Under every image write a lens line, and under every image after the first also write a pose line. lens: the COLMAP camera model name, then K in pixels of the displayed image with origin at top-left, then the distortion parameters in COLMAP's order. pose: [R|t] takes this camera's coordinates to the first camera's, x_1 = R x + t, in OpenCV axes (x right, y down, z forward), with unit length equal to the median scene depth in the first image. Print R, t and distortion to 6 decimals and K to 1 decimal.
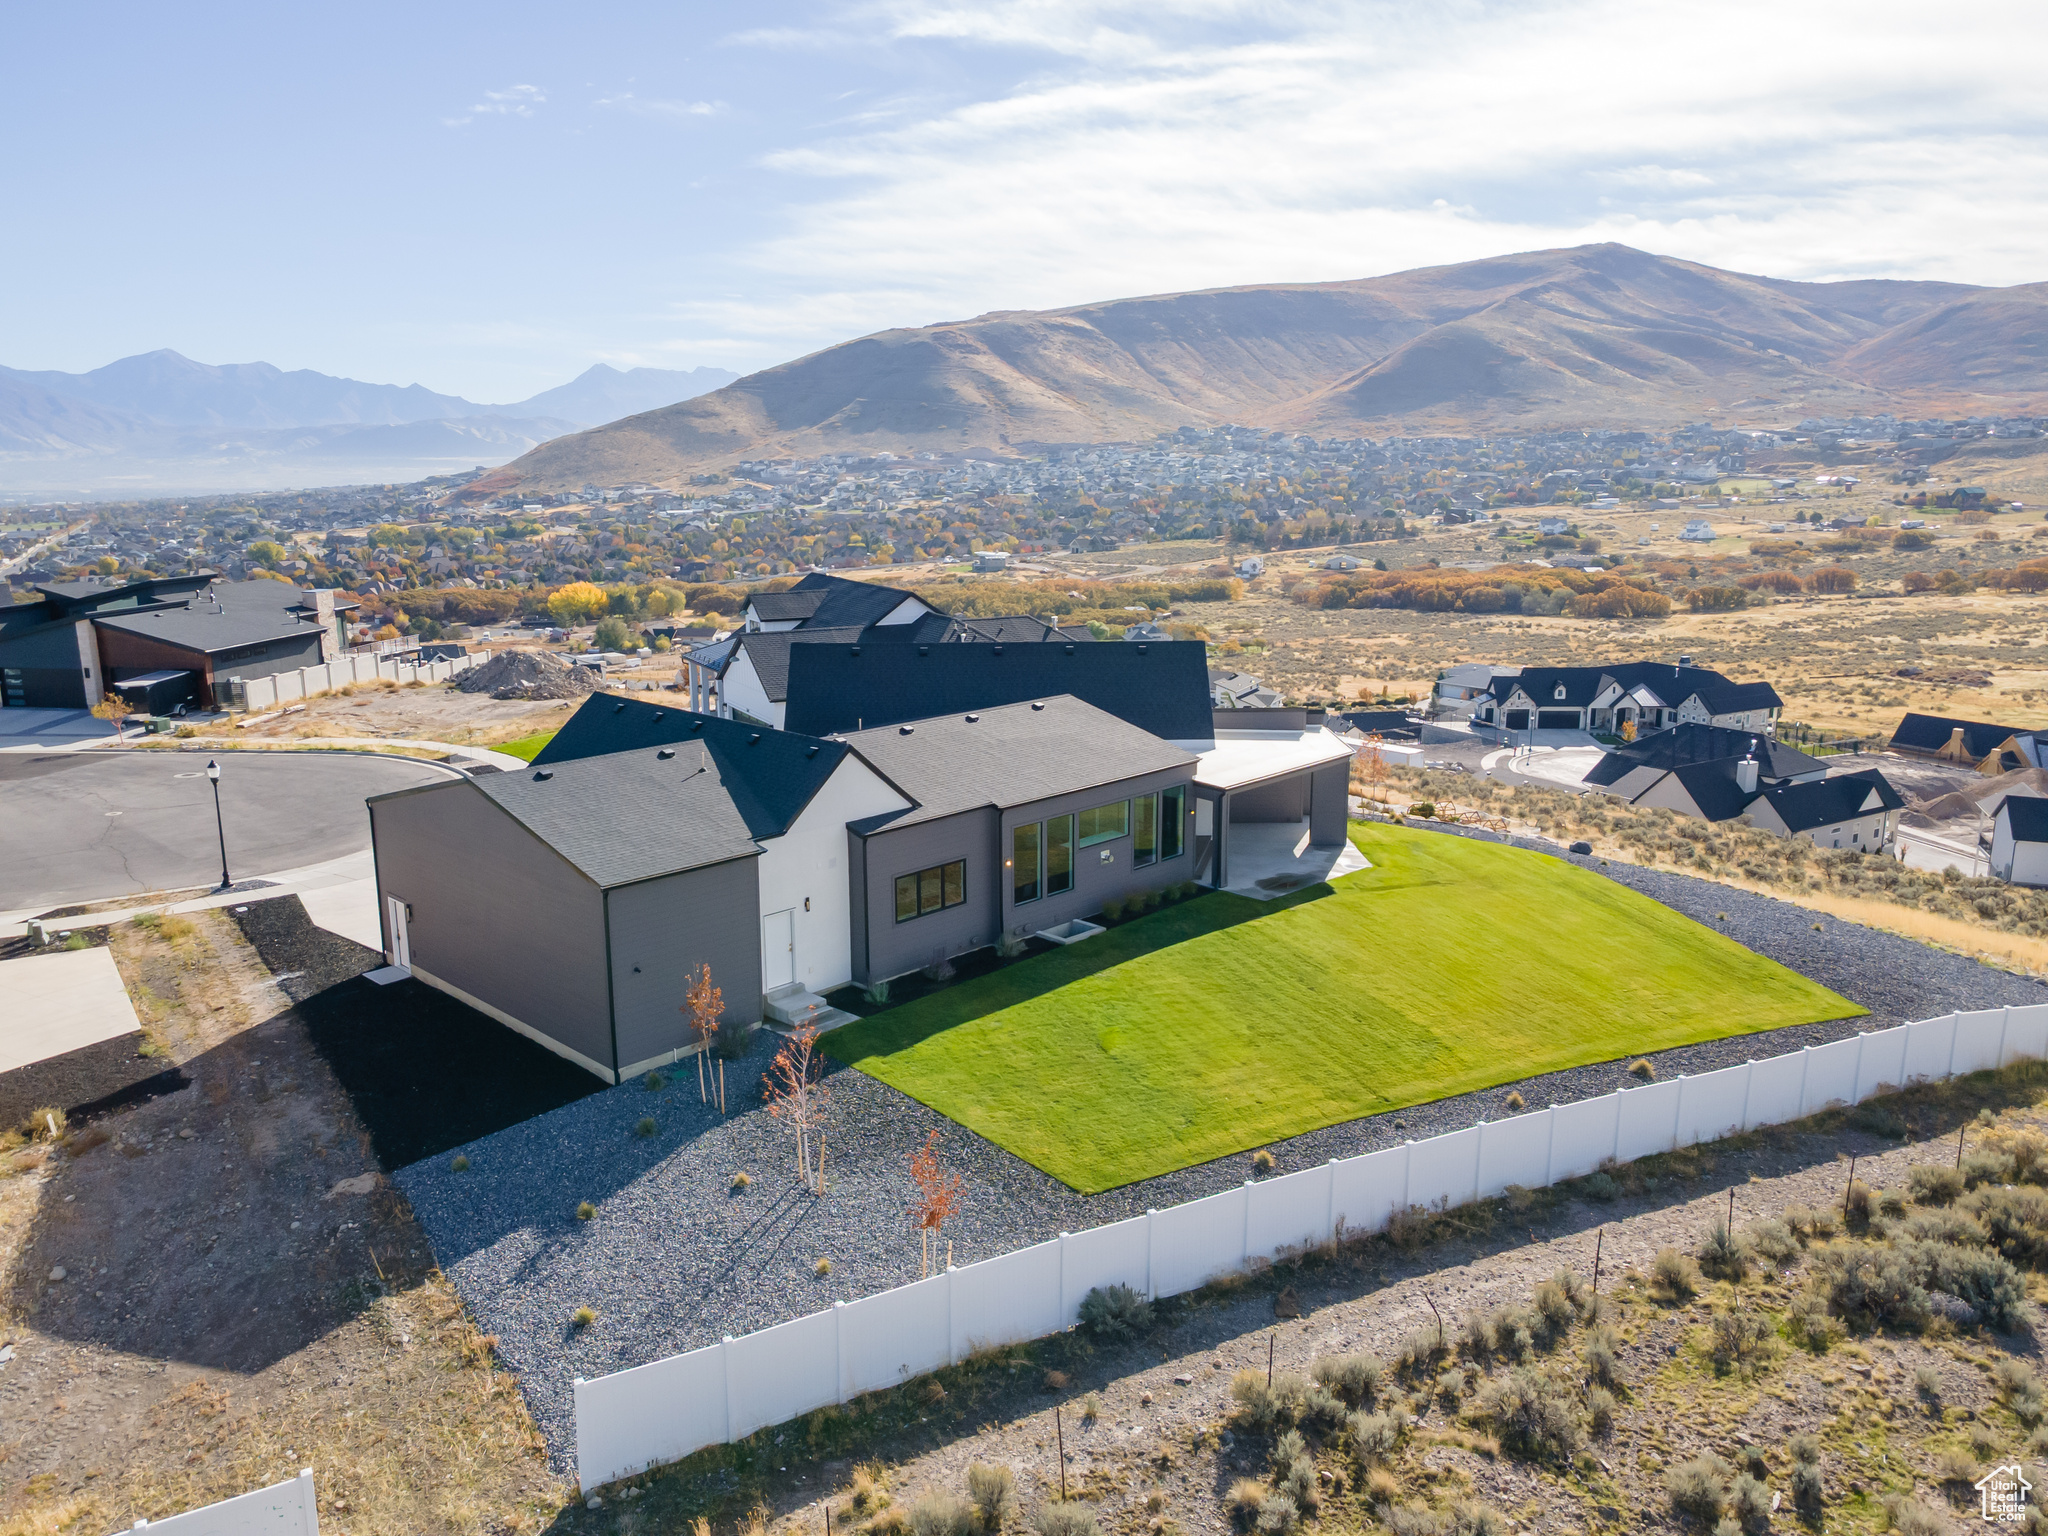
lens RADIAL K [[1503.3, 0, 1006.5], [0, 1503.3, 760.8], [0, 0, 1]] dist [0.040590, 0.012415]
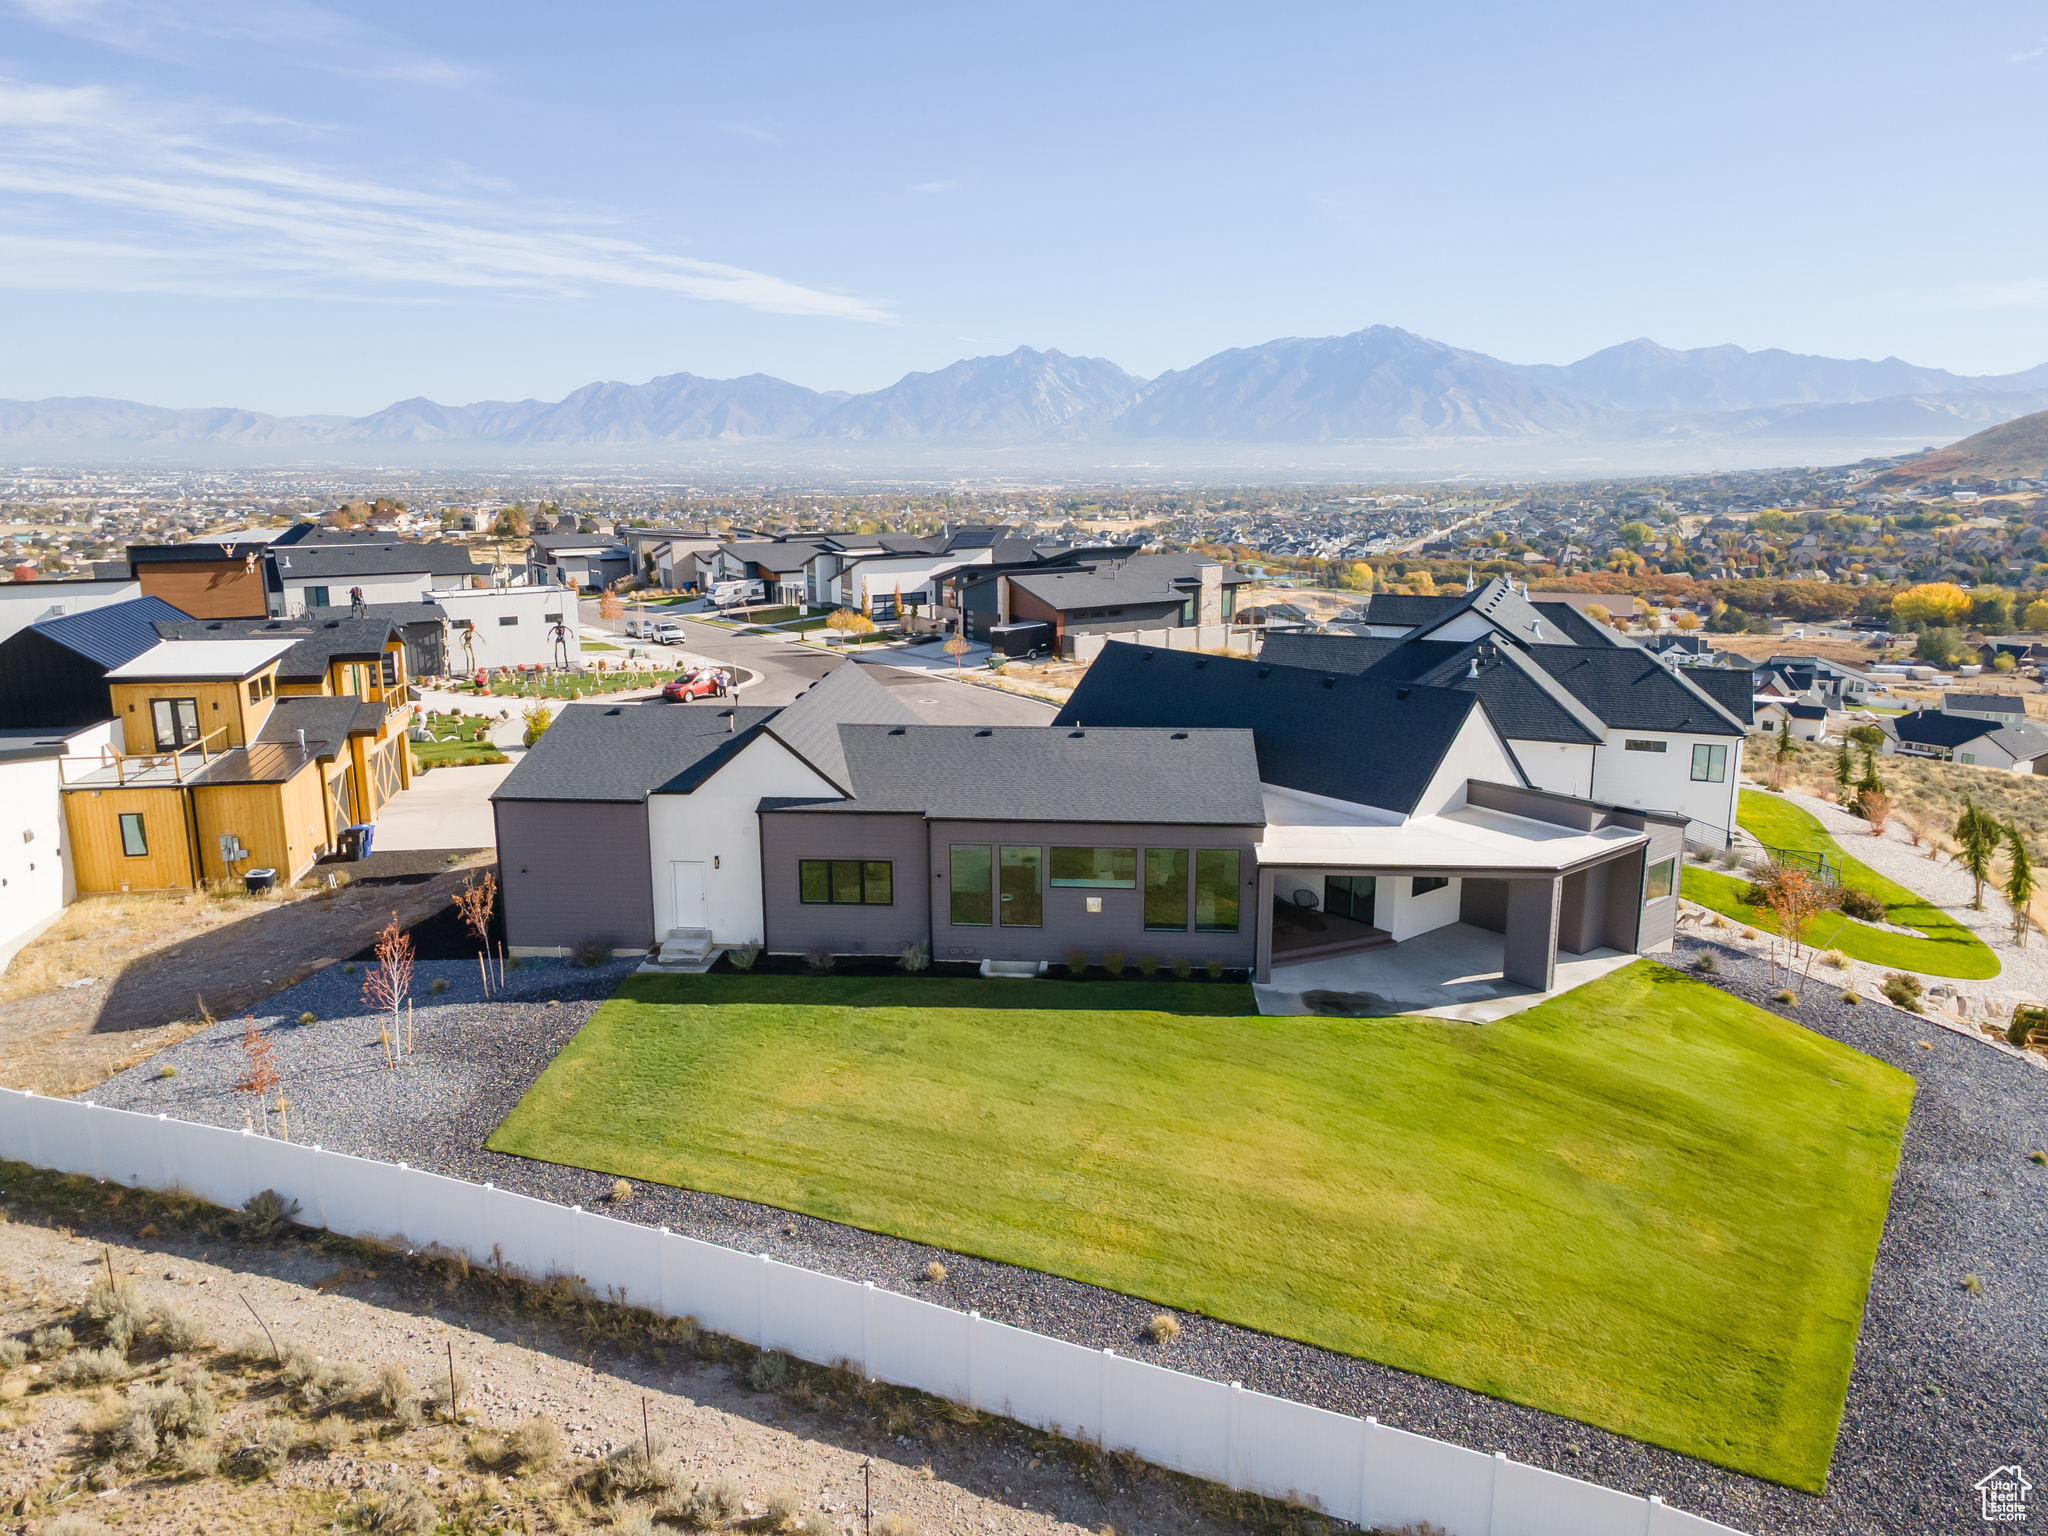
lens RADIAL K [[1503.3, 0, 1006.5], [0, 1503.3, 760.8], [0, 0, 1]] dist [0.040590, 0.012415]
pose [[0.636649, 0.166222, -0.753026, 0.647186], [-0.157626, 0.983926, 0.083924, -0.081665], [0.754872, 0.065266, 0.652617, 0.342968]]
